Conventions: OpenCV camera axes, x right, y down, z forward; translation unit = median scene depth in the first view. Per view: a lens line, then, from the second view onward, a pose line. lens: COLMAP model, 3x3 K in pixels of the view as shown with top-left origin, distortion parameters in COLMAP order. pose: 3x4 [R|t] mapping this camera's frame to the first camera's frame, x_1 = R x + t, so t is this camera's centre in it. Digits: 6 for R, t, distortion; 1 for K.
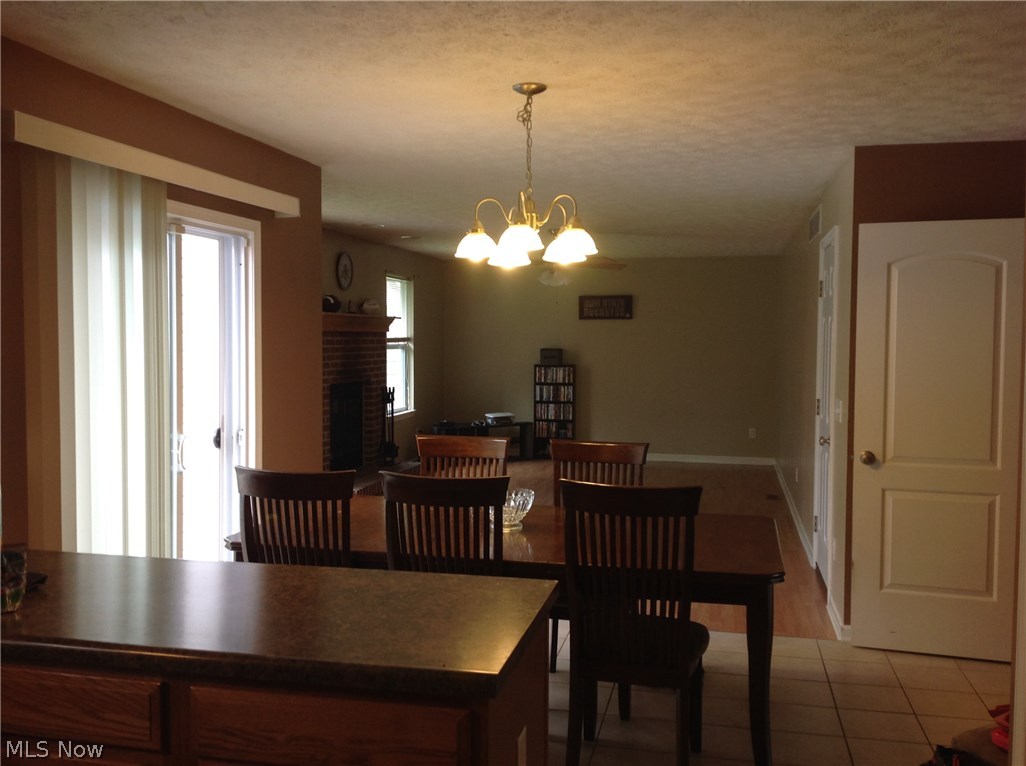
lens RADIAL K [[969.6, 0, 513.0], [0, 969.6, 383.0], [0, 0, 1]] dist [0.175696, -0.420941]
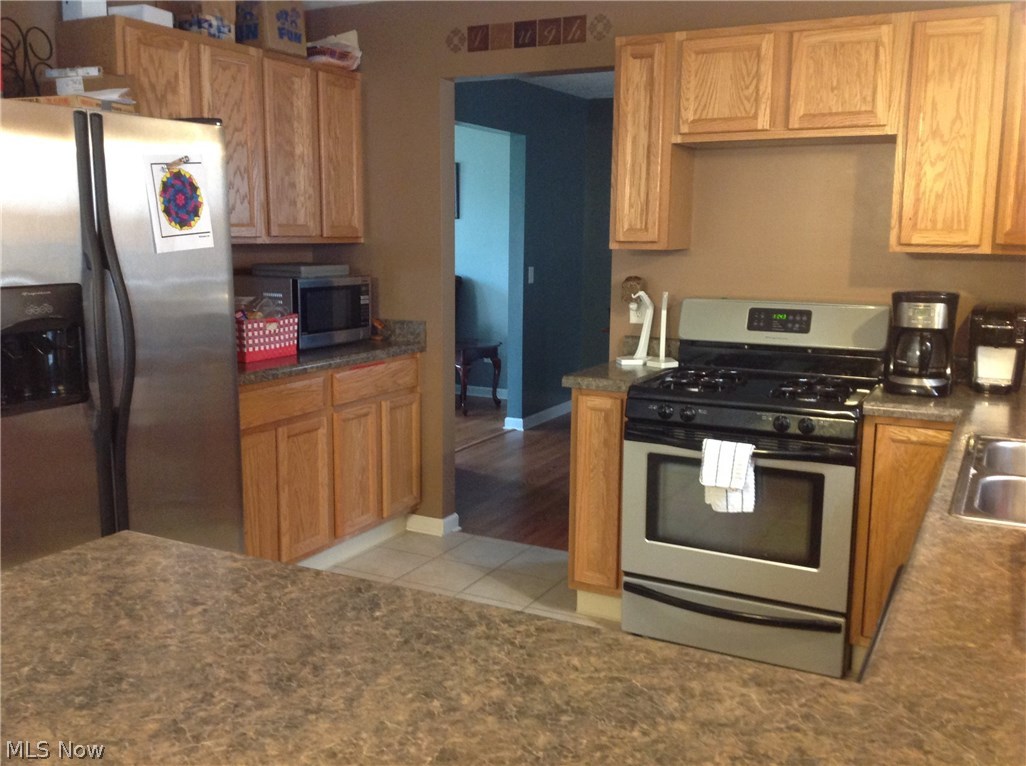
lens RADIAL K [[969.6, 0, 513.0], [0, 969.6, 383.0], [0, 0, 1]] dist [0.175696, -0.420941]
pose [[-0.964655, -0.054047, 0.257913, -0.519489], [0.000828, 0.978114, 0.208066, -0.042289], [-0.263514, 0.200926, -0.943498, 1.475439]]
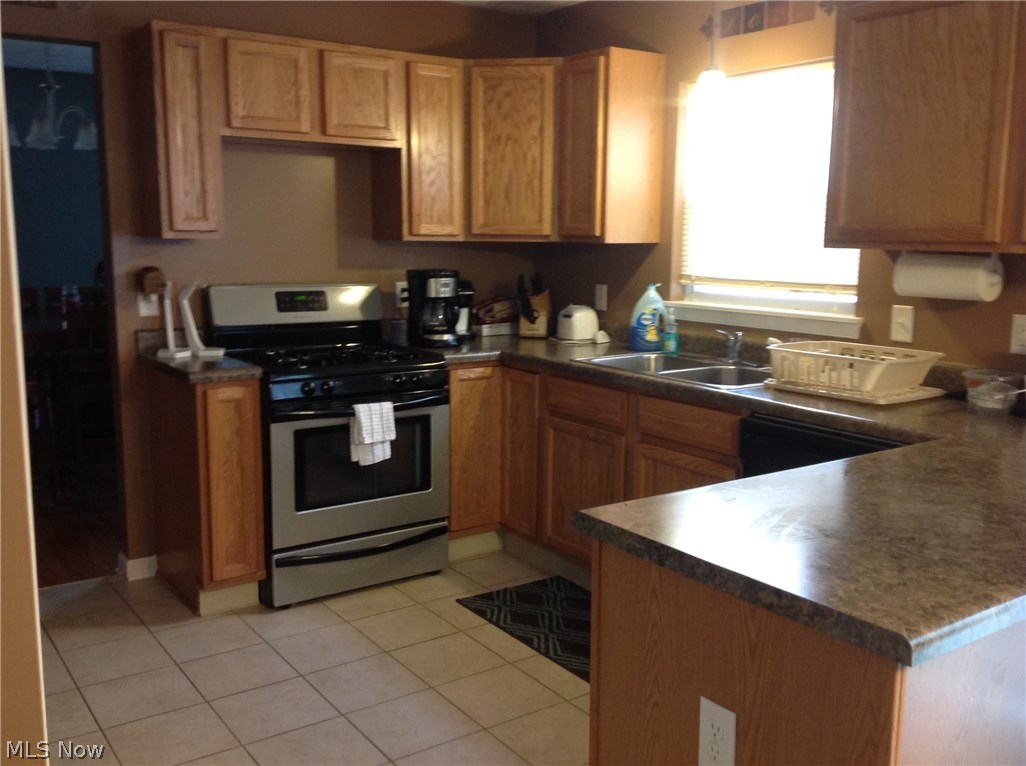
lens RADIAL K [[969.6, 0, 513.0], [0, 969.6, 383.0], [0, 0, 1]] dist [0.175696, -0.420941]
pose [[-0.665132, 0.104284, -0.739408, 0.648354], [-0.057652, 0.980073, 0.190087, -0.026379], [0.744497, 0.169061, -0.645866, 1.310233]]
